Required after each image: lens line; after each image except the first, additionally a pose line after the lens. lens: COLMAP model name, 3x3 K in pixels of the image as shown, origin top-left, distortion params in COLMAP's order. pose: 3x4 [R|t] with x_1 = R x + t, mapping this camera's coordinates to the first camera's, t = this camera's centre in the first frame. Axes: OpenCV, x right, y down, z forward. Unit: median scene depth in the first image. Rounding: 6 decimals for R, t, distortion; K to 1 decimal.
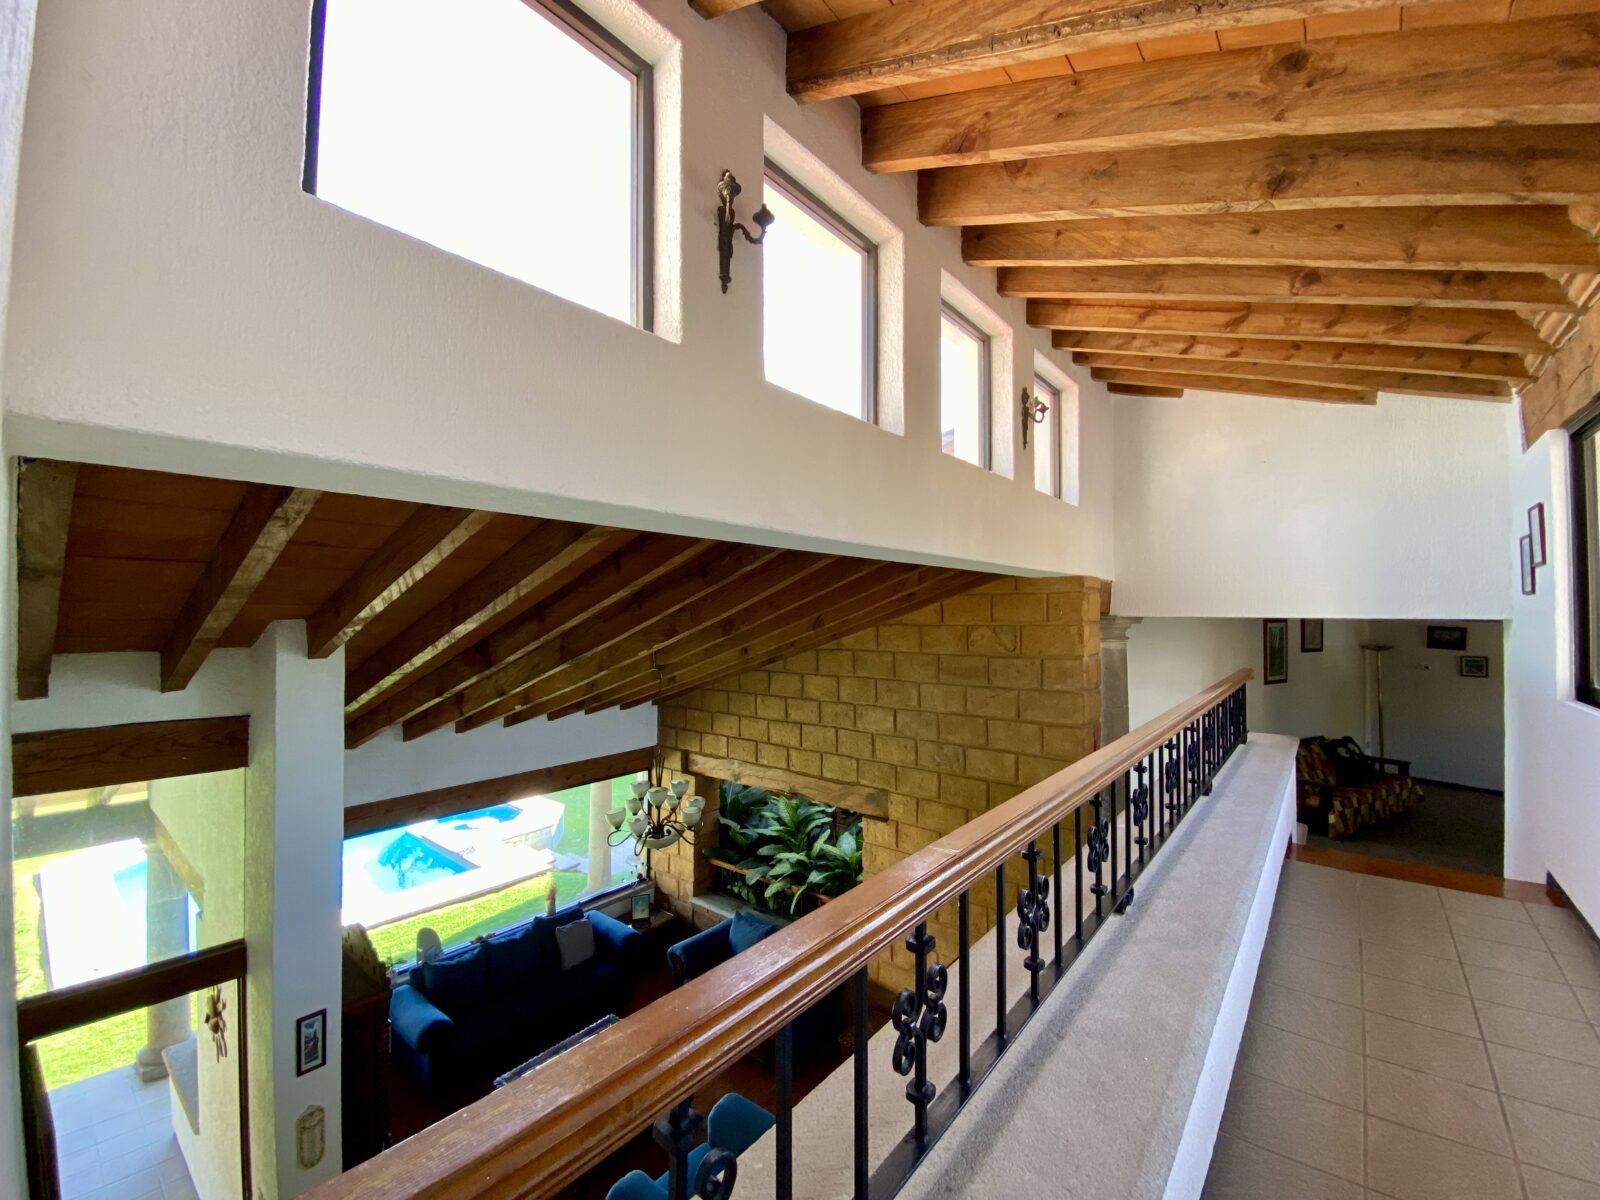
lens RADIAL K [[647.2, 0, 796.4], [0, 647.2, 599.5], [0, 0, 1]] dist [-0.002088, -0.002298]
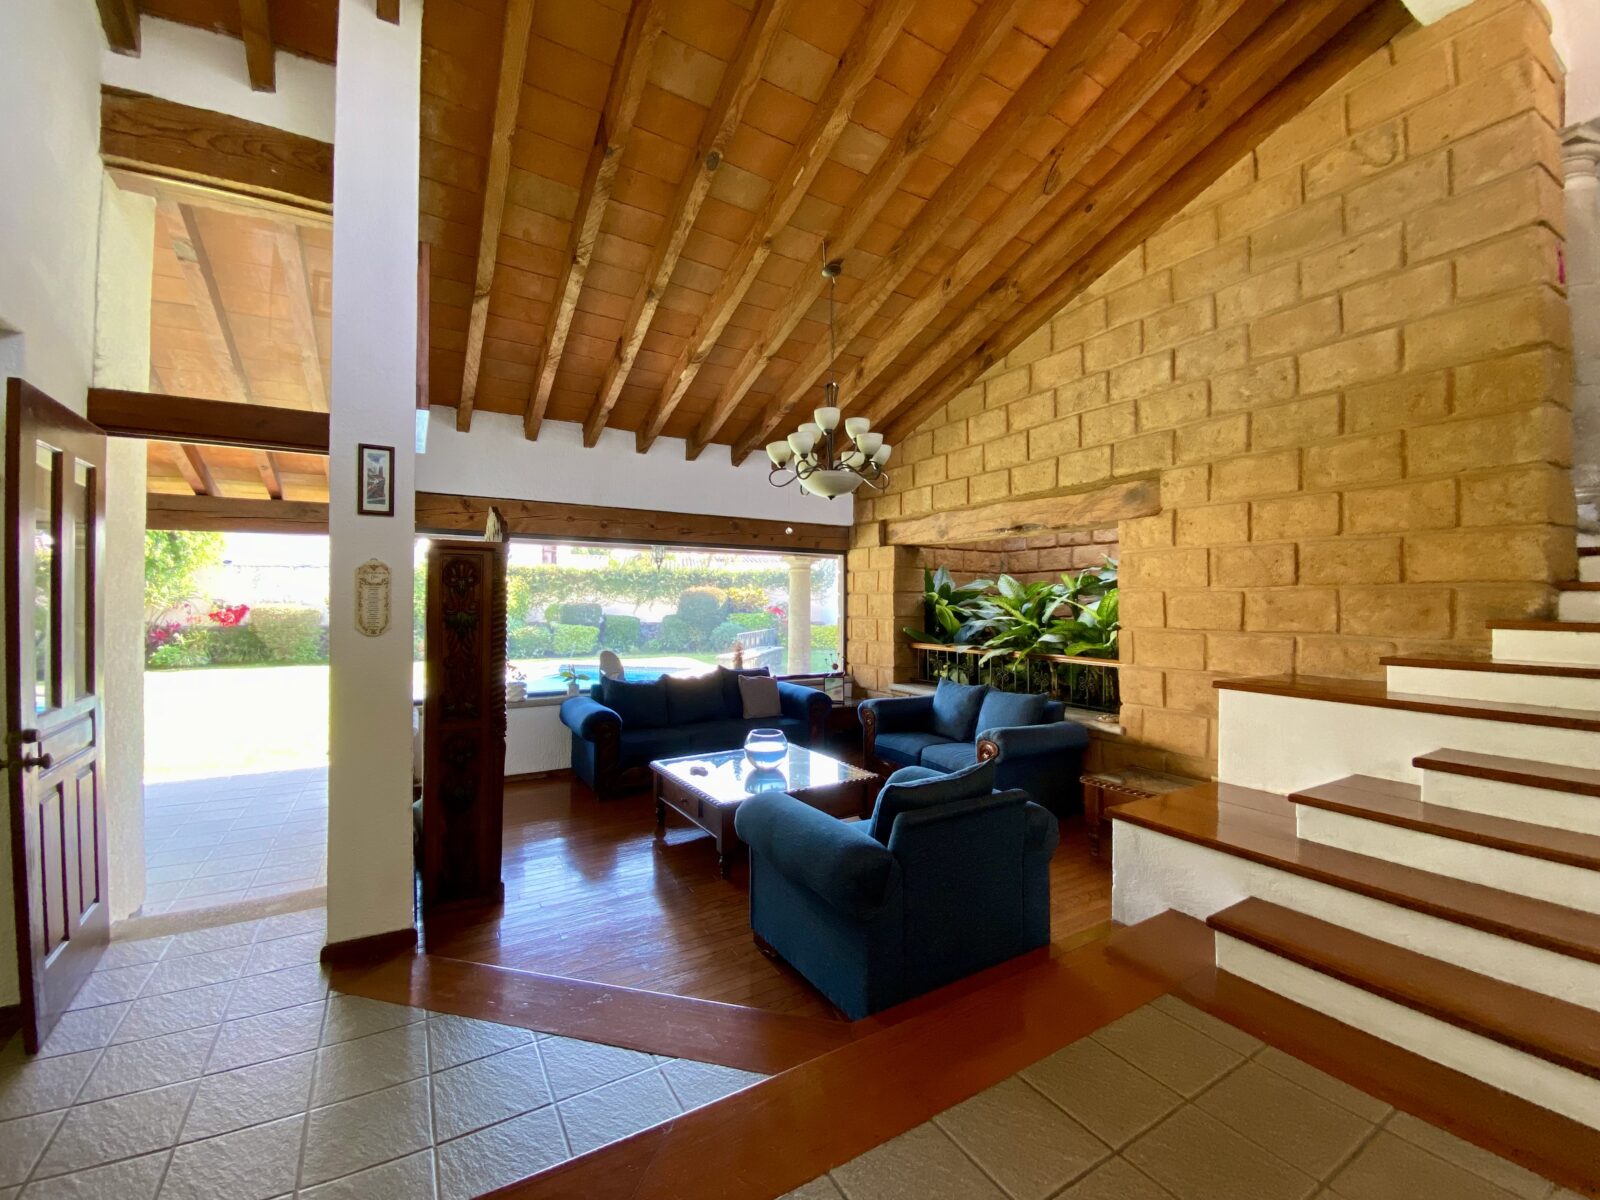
lens RADIAL K [[647.2, 0, 806.8], [0, 647.2, 599.3], [0, 0, 1]] dist [-0.002088, -0.002298]
pose [[0.949226, 0.005738, -0.314543, 0.000022], [-0.004771, 0.999981, 0.003845, 0.433692], [0.314560, -0.002149, 0.949235, 0.215856]]
